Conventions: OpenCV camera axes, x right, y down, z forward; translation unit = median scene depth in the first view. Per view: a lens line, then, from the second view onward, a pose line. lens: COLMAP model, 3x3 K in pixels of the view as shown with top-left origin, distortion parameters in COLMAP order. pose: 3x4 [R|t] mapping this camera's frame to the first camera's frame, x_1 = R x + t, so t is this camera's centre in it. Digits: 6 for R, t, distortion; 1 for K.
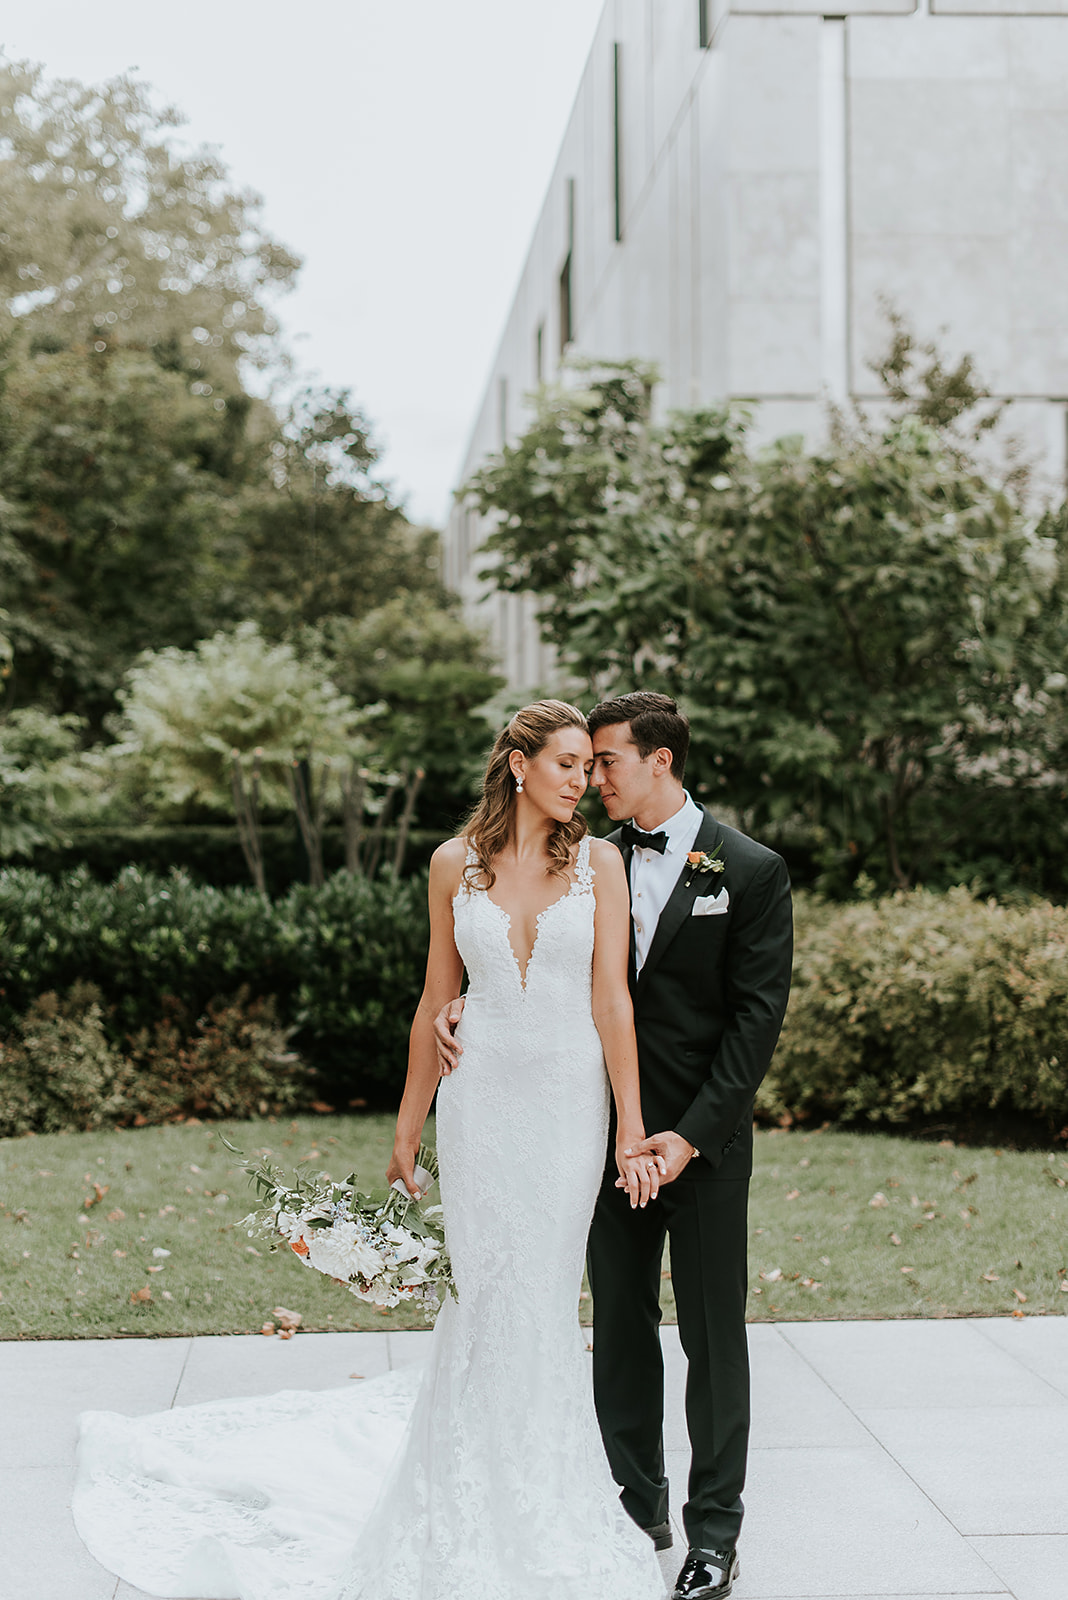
lens RADIAL K [[2415.4, 0, 529.2], [0, 2415.4, 689.9], [0, 0, 1]] dist [0.044622, 0.000000]
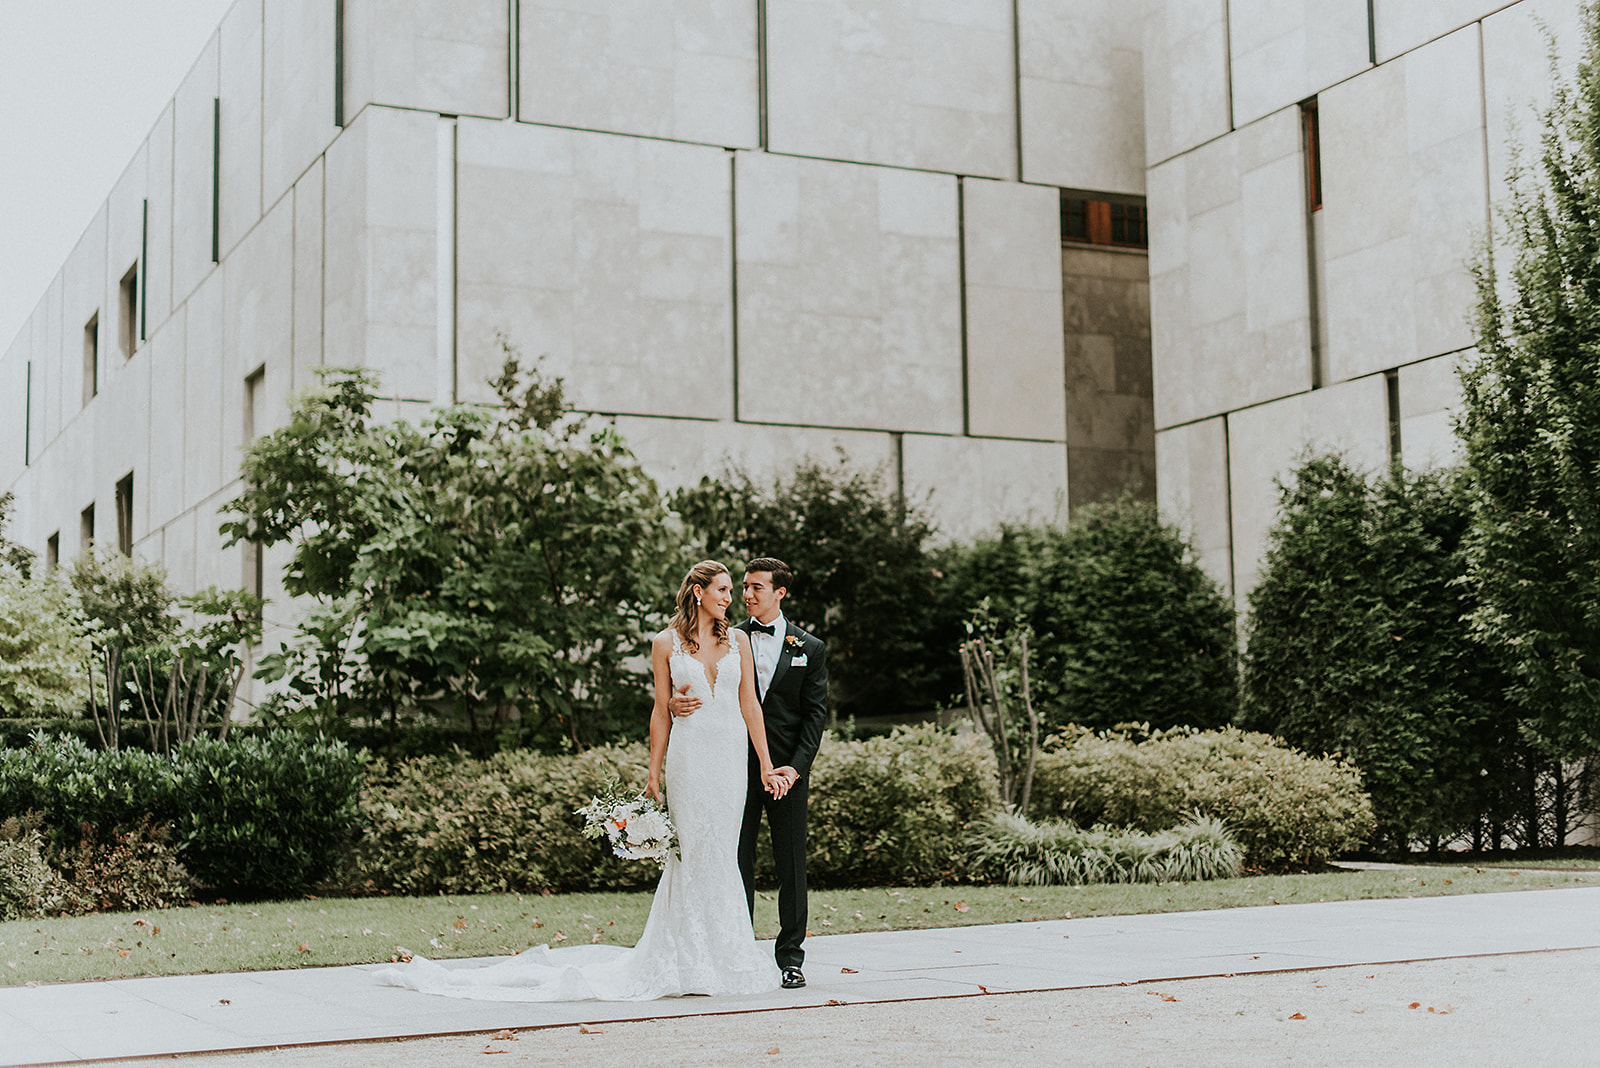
lens RADIAL K [[2415.4, 0, 794.2], [0, 2415.4, 536.8], [0, 0, 1]] dist [0.044622, 0.000000]
pose [[0.915376, 0.033153, 0.401232, -0.328120], [-0.008229, 0.997936, -0.063683, 0.049049], [-0.402516, 0.054992, 0.913760, -0.393122]]
